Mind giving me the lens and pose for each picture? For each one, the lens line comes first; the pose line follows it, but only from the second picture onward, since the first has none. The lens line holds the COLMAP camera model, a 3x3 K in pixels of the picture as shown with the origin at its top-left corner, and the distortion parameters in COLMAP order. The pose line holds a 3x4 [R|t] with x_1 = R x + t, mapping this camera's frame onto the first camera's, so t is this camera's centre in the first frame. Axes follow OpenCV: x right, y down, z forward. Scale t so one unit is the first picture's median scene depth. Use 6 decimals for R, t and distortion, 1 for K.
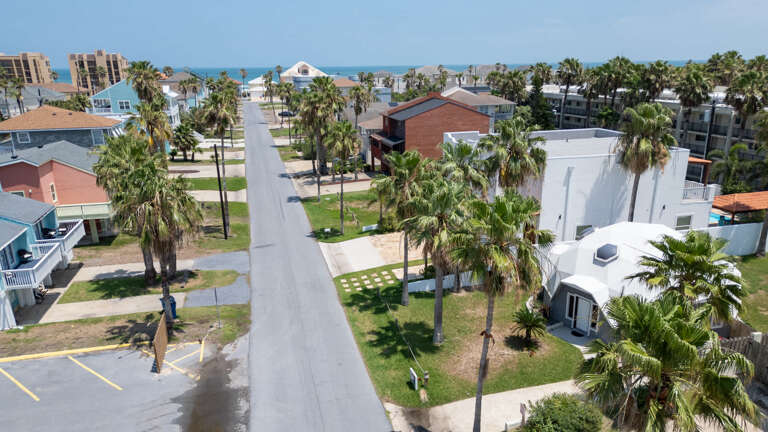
lens RADIAL K [[548.4, 0, 384.0], [0, 548.4, 216.0], [0, 0, 1]] dist [0.075811, -0.001818]
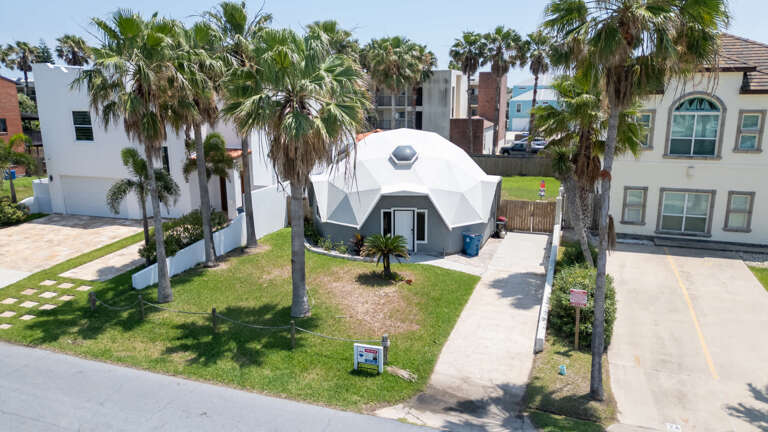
lens RADIAL K [[533.6, 0, 384.0], [0, 533.6, 216.0], [0, 0, 1]] dist [0.001704, 0.001957]
pose [[0.561193, -0.163641, 0.811347, -0.244407], [0.216885, 0.975082, 0.046649, 0.092864], [-0.798764, 0.149790, 0.582700, 0.454039]]
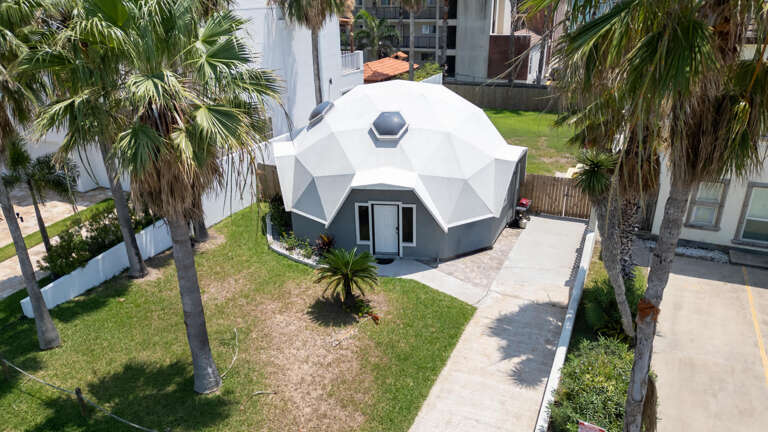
lens RADIAL K [[538.1, 0, 387.7], [0, 538.1, 239.4], [0, 0, 1]] dist [0.014784, -0.004134]
pose [[0.631406, -0.320419, 0.706157, -0.062380], [0.216189, 0.947270, 0.236521, 0.036449], [-0.744707, 0.003322, 0.667383, 0.480343]]
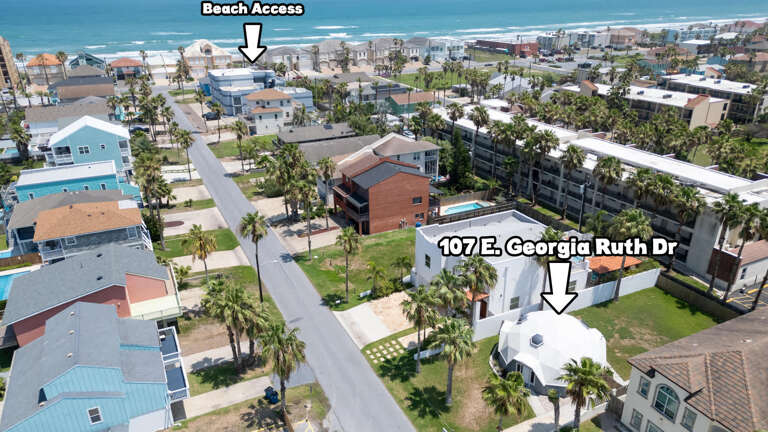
lens RADIAL K [[548.4, 0, 384.0], [0, 548.4, 216.0], [0, 0, 1]] dist [0.075811, -0.001818]
pose [[0.979595, -0.079257, 0.184696, -0.298115], [0.058156, 0.991428, 0.116998, -0.451214], [-0.192386, -0.103870, 0.975807, -0.472150]]
